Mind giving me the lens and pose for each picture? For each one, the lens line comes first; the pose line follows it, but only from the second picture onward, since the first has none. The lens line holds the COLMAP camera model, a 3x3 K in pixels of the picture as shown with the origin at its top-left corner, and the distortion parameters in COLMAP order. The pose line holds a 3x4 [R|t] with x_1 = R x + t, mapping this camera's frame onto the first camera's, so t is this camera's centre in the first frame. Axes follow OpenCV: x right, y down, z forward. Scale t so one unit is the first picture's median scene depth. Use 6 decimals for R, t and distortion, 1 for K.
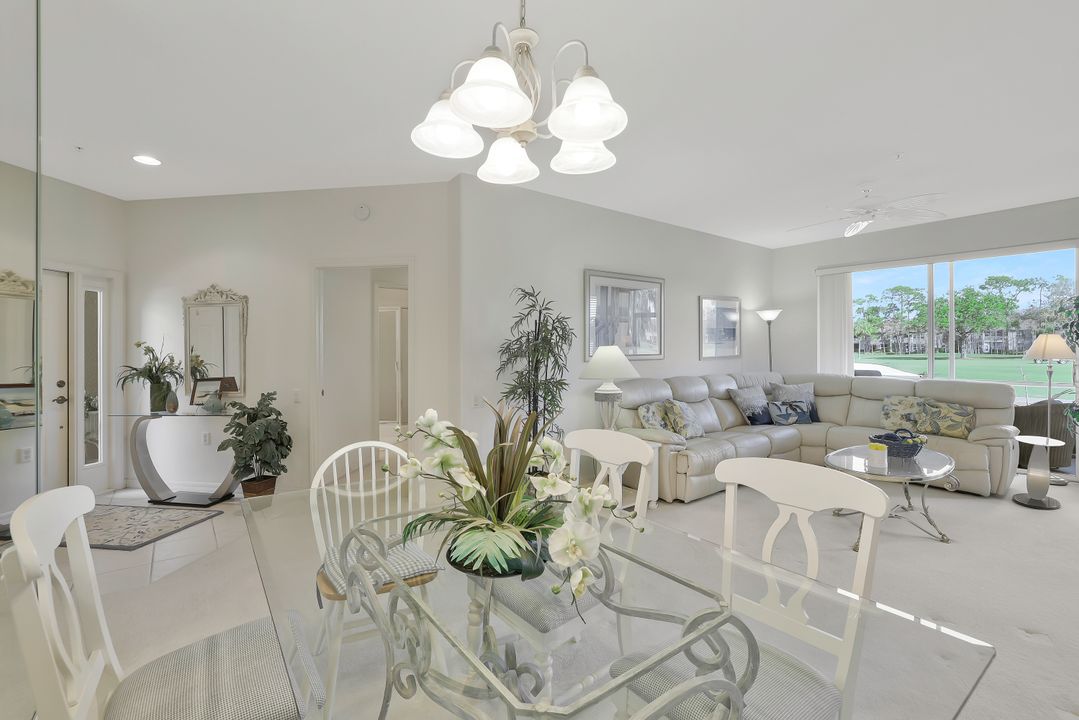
lens RADIAL K [[479.0, 0, 537.6], [0, 479.0, 346.9], [0, 0, 1]] dist [-0.034195, 0.008294]
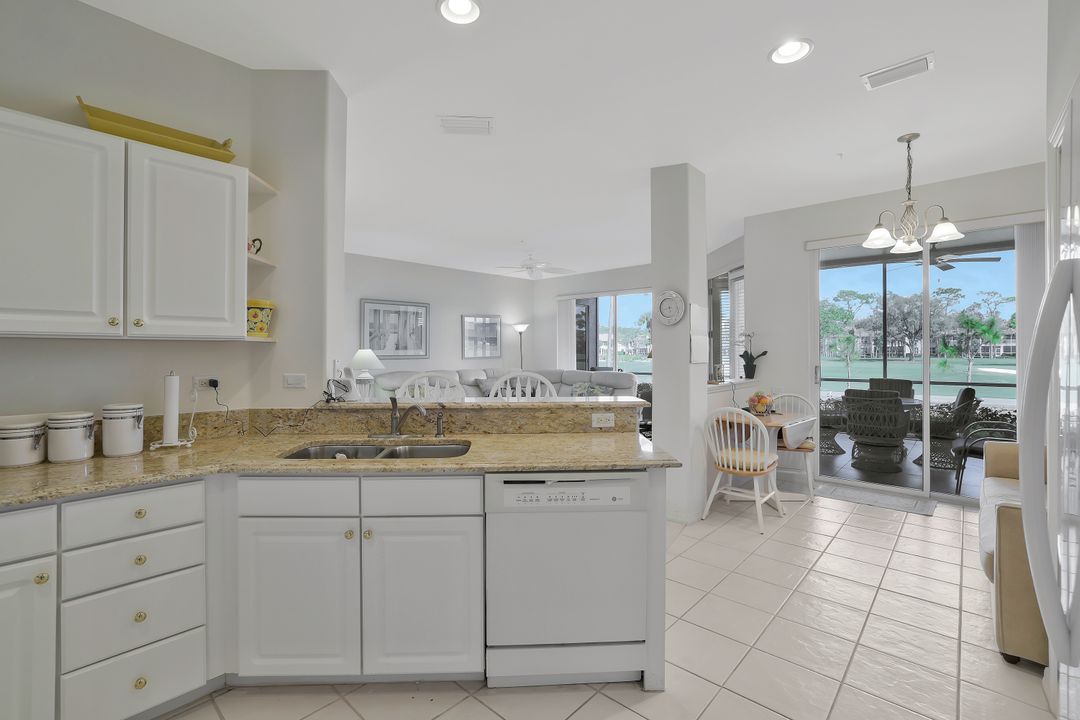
lens RADIAL K [[479.5, 0, 533.9], [0, 479.5, 349.4], [0, 0, 1]] dist [-0.034195, 0.008294]
pose [[0.986539, 0.002095, 0.163513, 0.373720], [-0.001647, 0.999995, -0.002876, 0.001530], [-0.163518, 0.002568, 0.986537, -0.547610]]
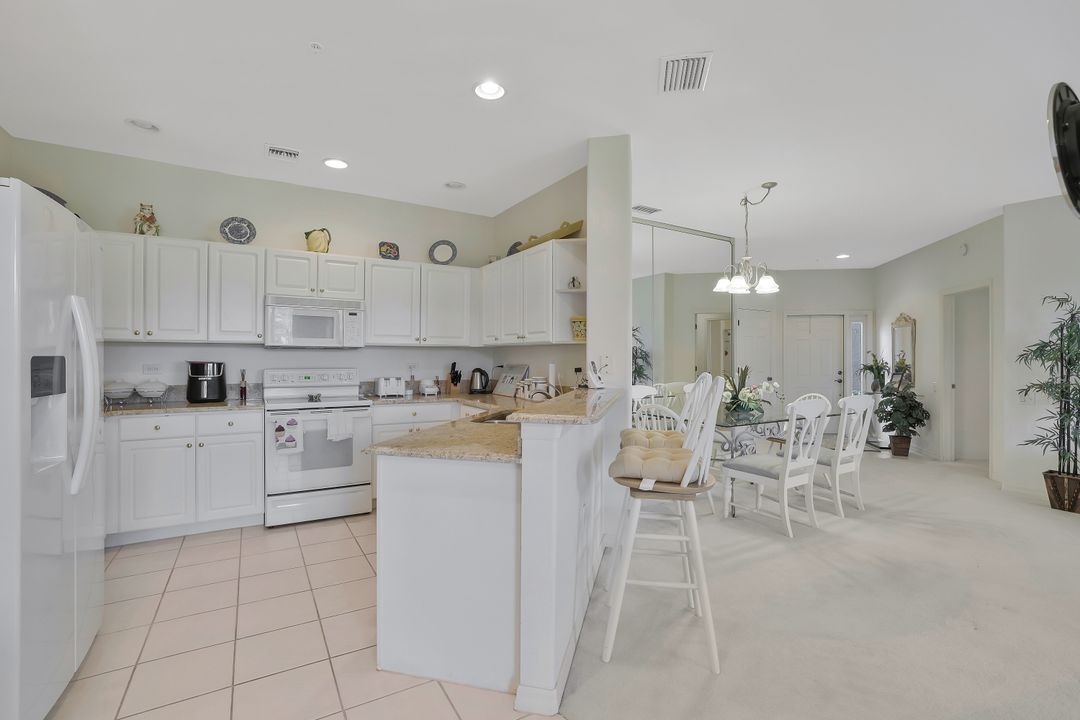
lens RADIAL K [[479.5, 0, 531.8], [0, 479.5, 356.9], [0, 0, 1]] dist [-0.034195, 0.008294]
pose [[-0.131454, -0.000391, -0.991322, 0.908198], [-0.002215, 0.999998, -0.000101, 0.013637], [0.991320, 0.002183, -0.131454, -0.020428]]
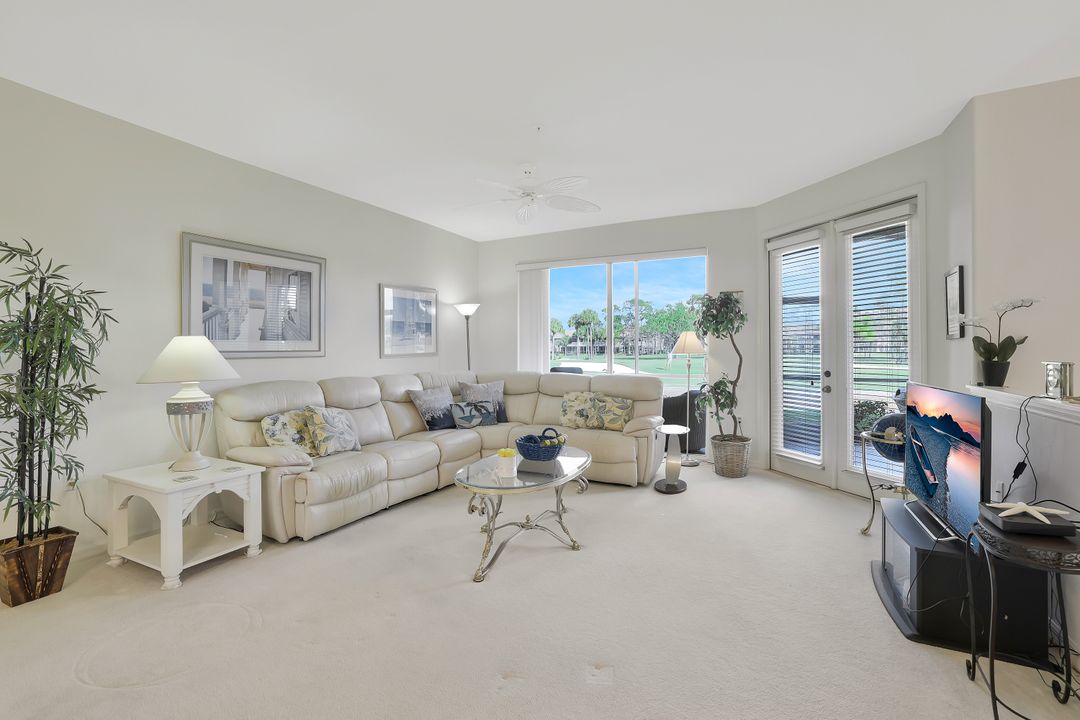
lens RADIAL K [[479.5, 0, 537.2], [0, 479.5, 347.7], [0, 0, 1]] dist [-0.034195, 0.008294]
pose [[0.902411, 0.001257, 0.430875, 0.264038], [0.000670, 0.999990, -0.004320, 0.015477], [-0.430876, 0.004187, 0.902401, 0.118867]]
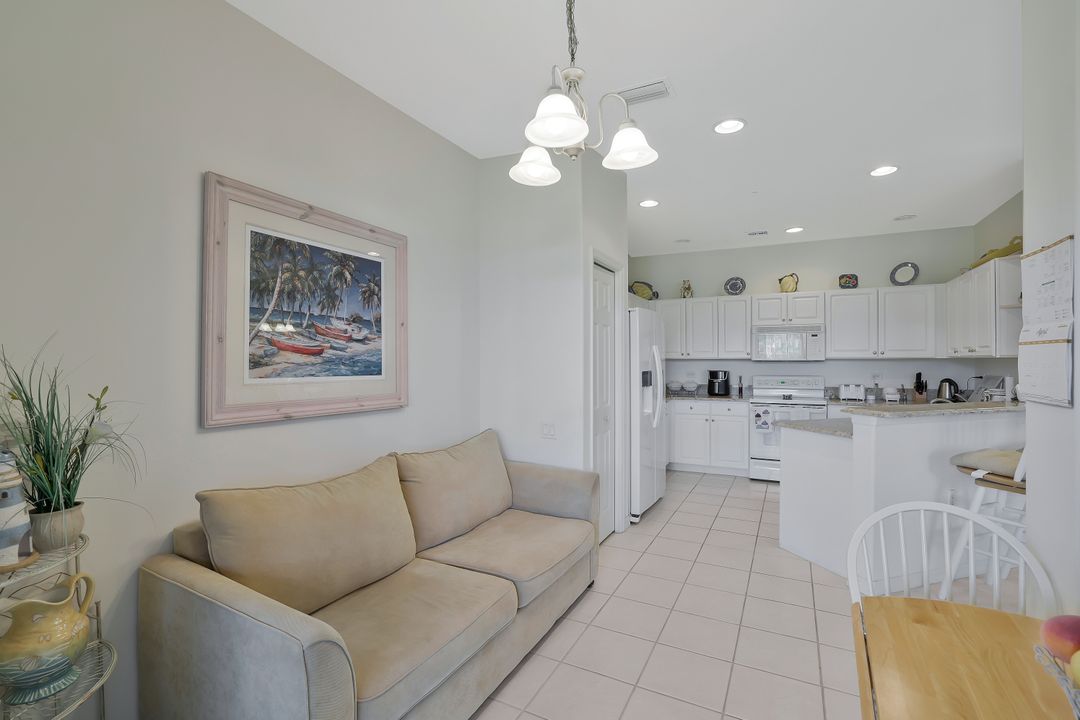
lens RADIAL K [[479.5, 0, 536.7], [0, 479.5, 359.3], [0, 0, 1]] dist [-0.034195, 0.008294]
pose [[-0.916024, 0.003036, -0.401113, 1.147690], [0.004278, 0.999988, -0.002201, -0.005521], [0.401101, -0.003732, -0.916026, 0.300634]]
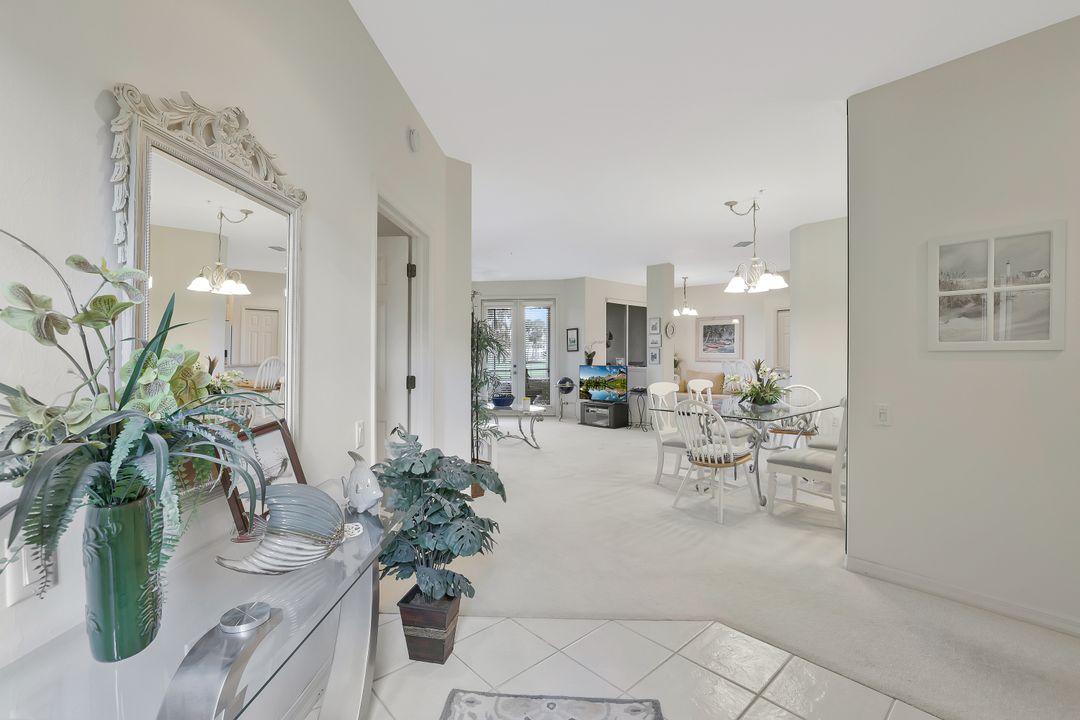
lens RADIAL K [[479.5, 0, 540.3], [0, 479.5, 357.7], [0, 0, 1]] dist [-0.034195, 0.008294]
pose [[-0.076119, -0.001982, 0.997097, -0.890300], [0.004790, 0.999986, 0.002354, 0.021389], [-0.997087, 0.004955, -0.076109, 0.740442]]
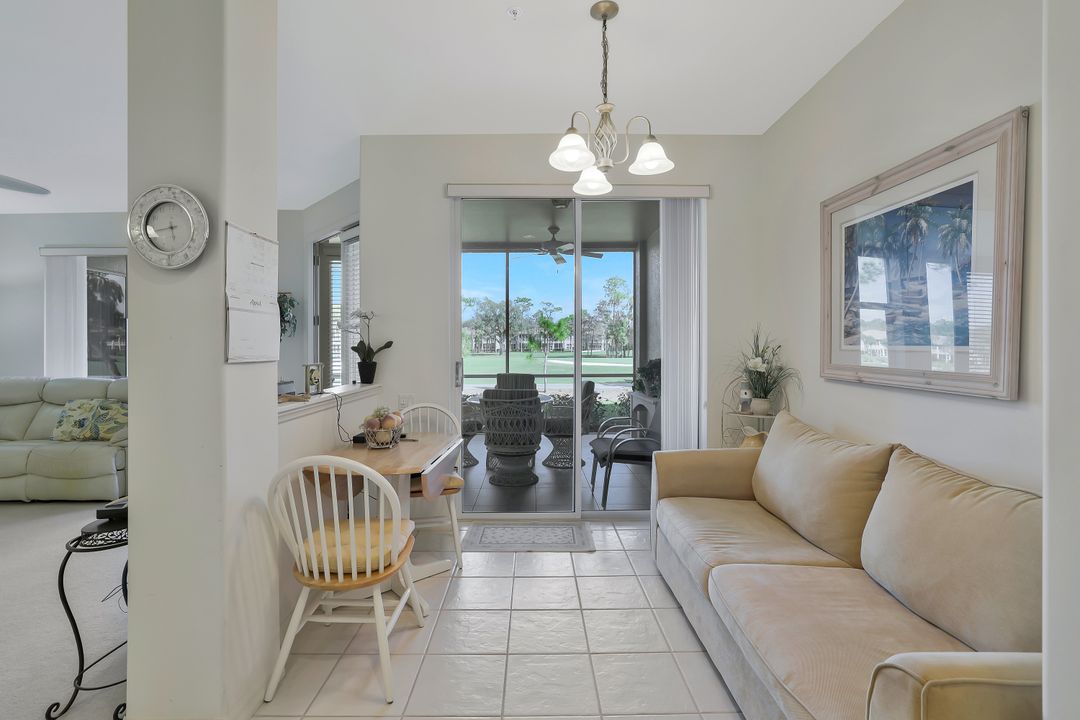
lens RADIAL K [[479.5, 0, 535.9], [0, 479.5, 344.9], [0, 0, 1]] dist [-0.034195, 0.008294]
pose [[0.606494, 0.003300, 0.795082, 0.613305], [0.001518, 0.999985, -0.005308, 0.010516], [-0.795087, 0.004426, 0.606479, -0.203036]]
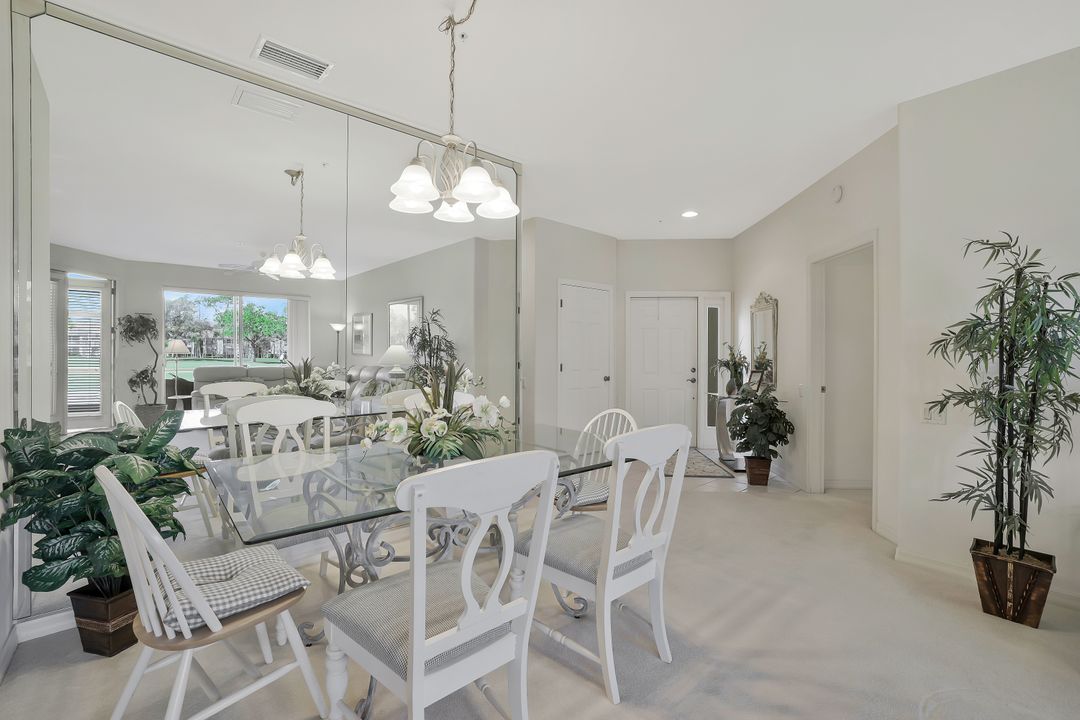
lens RADIAL K [[479.5, 0, 524.1], [0, 479.5, 352.1], [0, 0, 1]] dist [-0.034195, 0.008294]
pose [[0.051506, -0.001523, -0.998672, 0.422574], [-0.002931, 0.999994, -0.001676, 0.020602], [0.998668, 0.003013, 0.051501, 0.293954]]
